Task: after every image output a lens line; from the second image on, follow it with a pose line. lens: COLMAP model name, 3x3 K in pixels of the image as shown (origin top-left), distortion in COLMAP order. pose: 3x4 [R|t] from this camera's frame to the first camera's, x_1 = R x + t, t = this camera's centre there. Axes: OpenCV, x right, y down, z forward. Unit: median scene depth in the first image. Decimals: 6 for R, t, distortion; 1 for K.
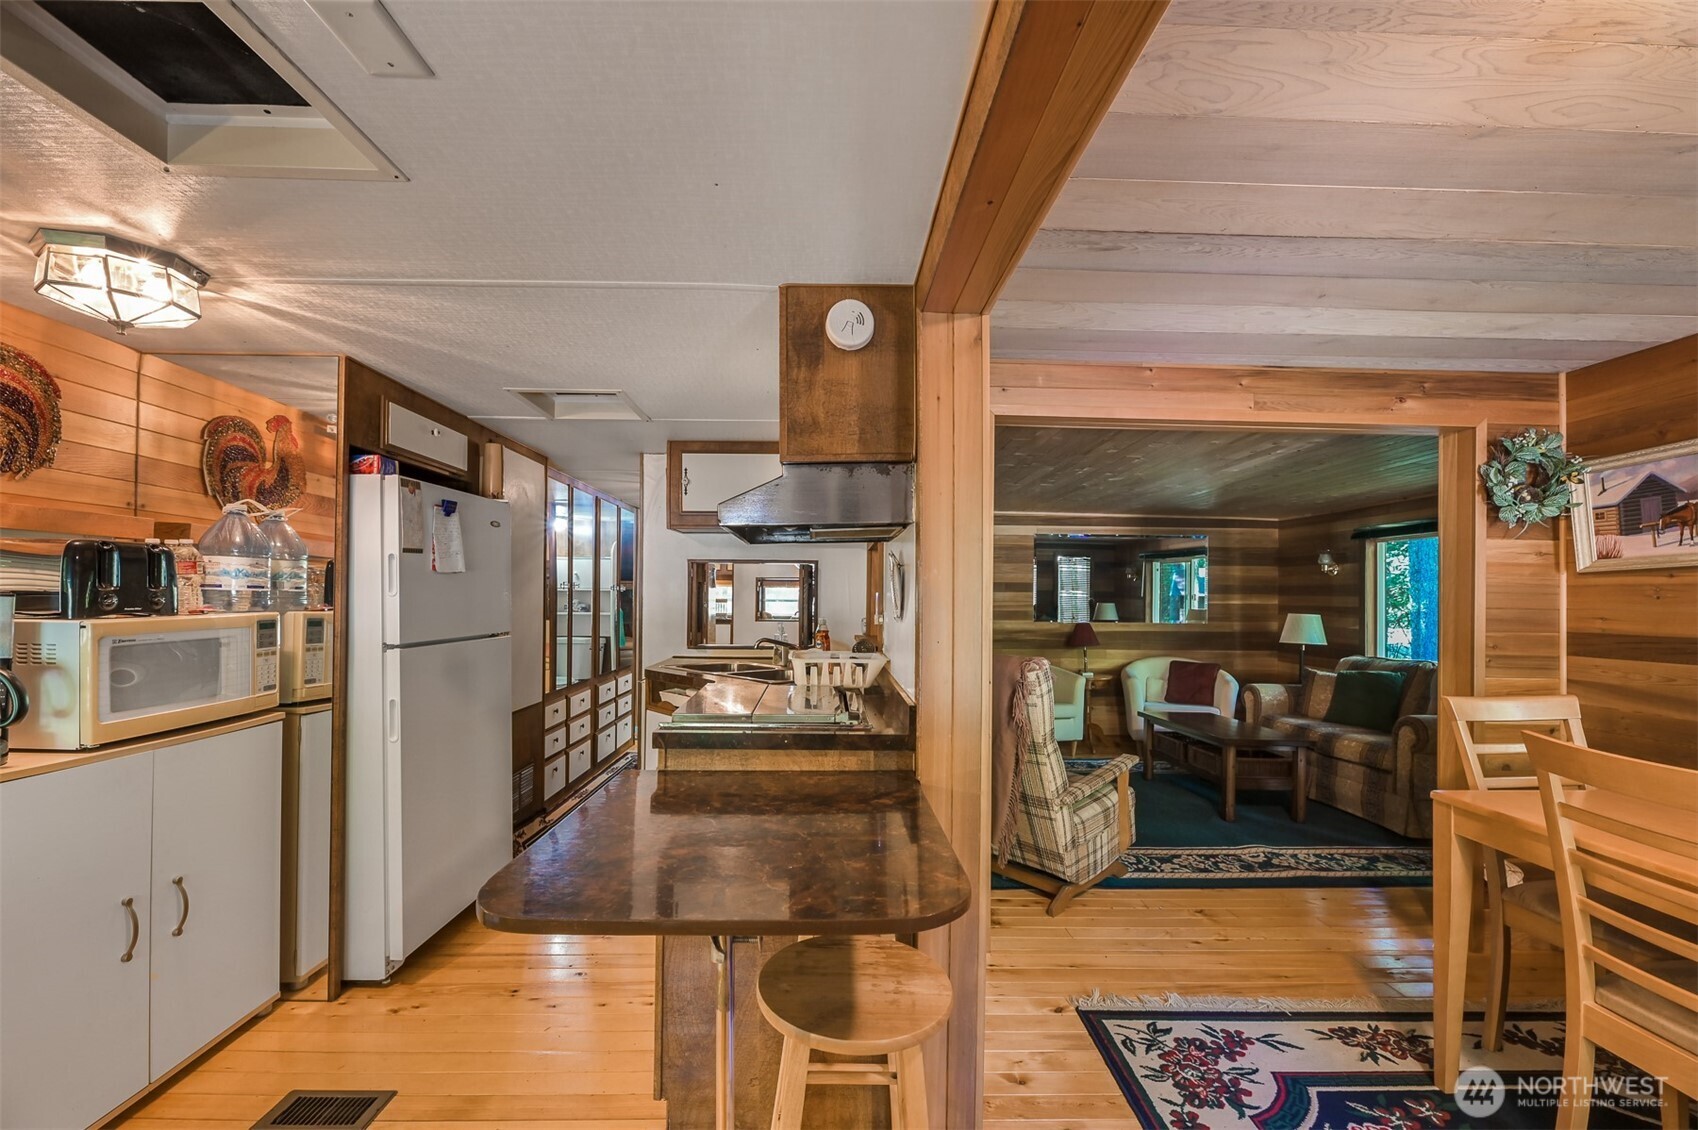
lens RADIAL K [[694.8, 0, 841.7], [0, 694.8, 593.9], [0, 0, 1]] dist [0.003009, -0.004828]
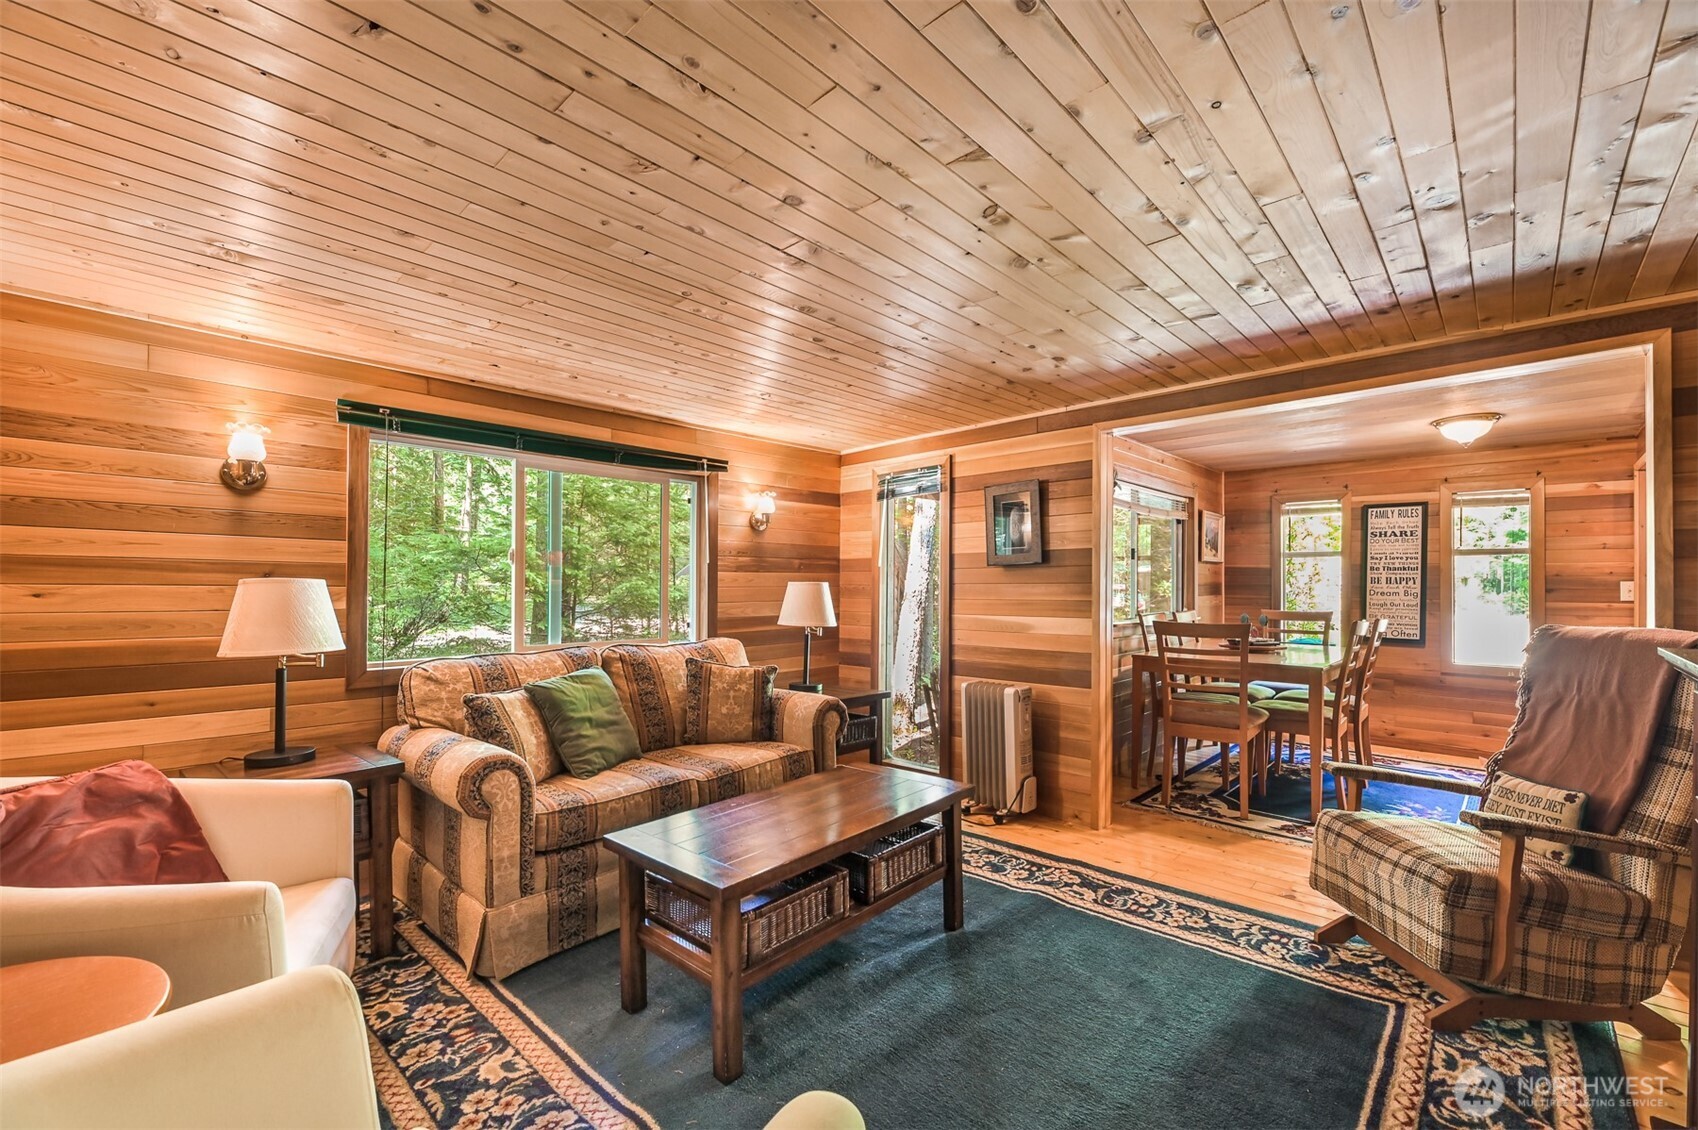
lens RADIAL K [[694.8, 0, 859.9], [0, 694.8, 584.8], [0, 0, 1]] dist [0.003009, -0.004828]
pose [[-0.717574, -0.011877, 0.696381, 0.354650], [-0.016517, 0.999864, 0.000033, 0.065331], [-0.696286, -0.011478, -0.717673, 2.550697]]
